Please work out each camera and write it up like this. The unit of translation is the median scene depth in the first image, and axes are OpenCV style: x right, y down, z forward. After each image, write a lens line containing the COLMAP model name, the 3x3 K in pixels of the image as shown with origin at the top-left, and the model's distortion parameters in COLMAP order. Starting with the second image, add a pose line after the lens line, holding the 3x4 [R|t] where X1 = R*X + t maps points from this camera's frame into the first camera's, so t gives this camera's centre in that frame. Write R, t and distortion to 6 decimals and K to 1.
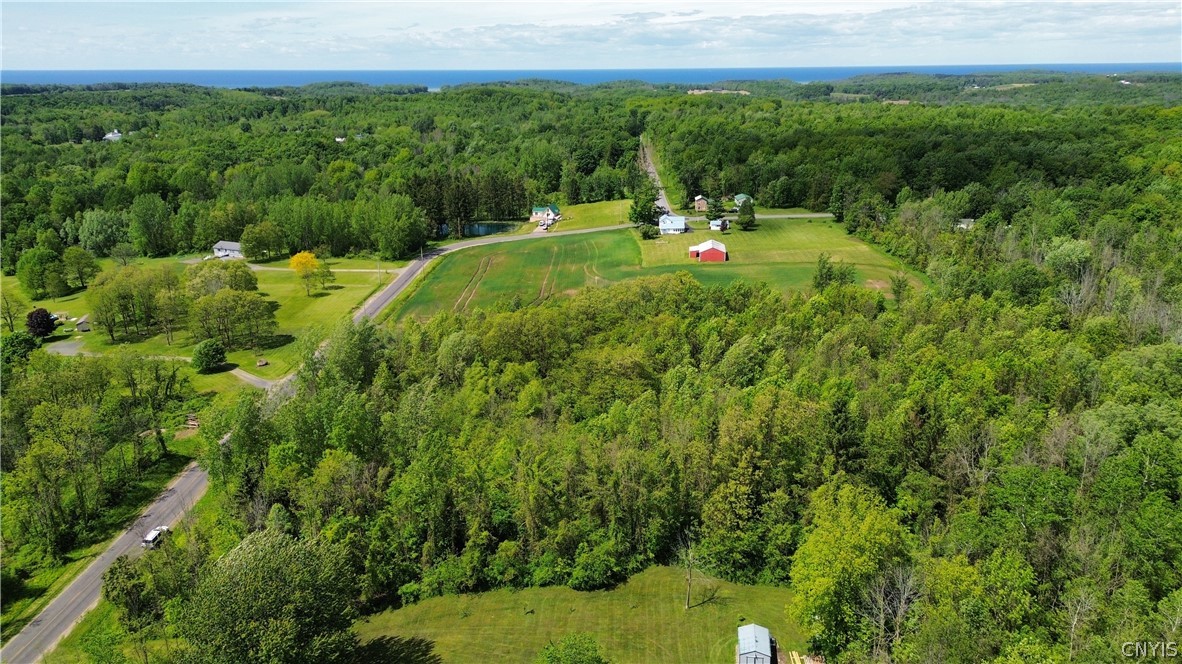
lens RADIAL K [[832.6, 0, 591.1], [0, 832.6, 339.1], [0, 0, 1]] dist [0.069274, -0.067274]
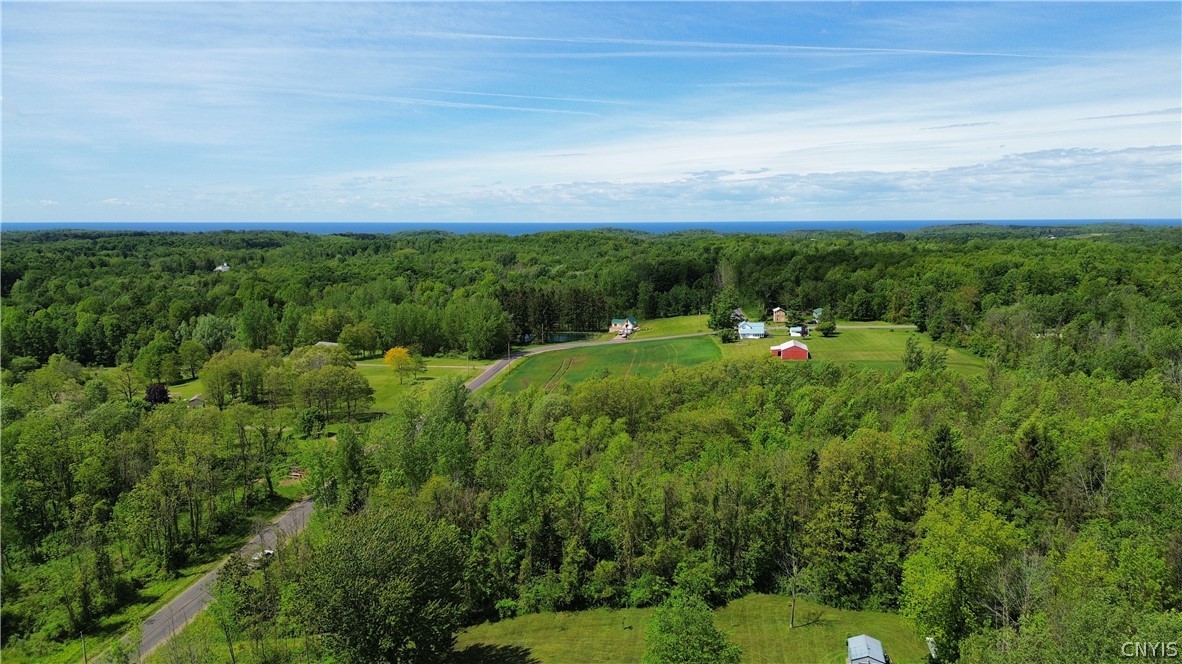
lens RADIAL K [[832.6, 0, 591.1], [0, 832.6, 339.1], [0, 0, 1]] dist [0.069274, -0.067274]
pose [[0.996402, 0.013260, -0.083711, -0.020357], [-0.027271, 0.985319, -0.168531, 0.084513], [0.080247, 0.170208, 0.982135, -0.015381]]
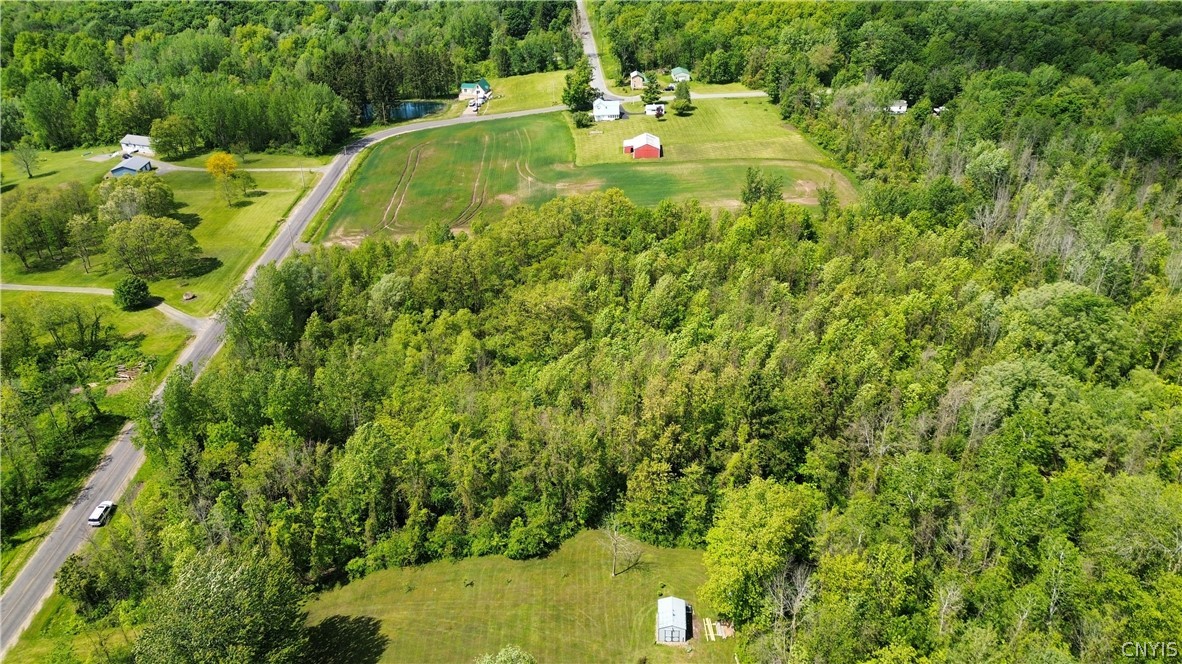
lens RADIAL K [[832.6, 0, 591.1], [0, 832.6, 339.1], [0, 0, 1]] dist [0.069274, -0.067274]
pose [[0.997367, -0.034077, 0.064017, 0.013355], [0.021595, 0.982234, 0.186416, -0.098115], [-0.069232, -0.184543, 0.980383, -0.007825]]
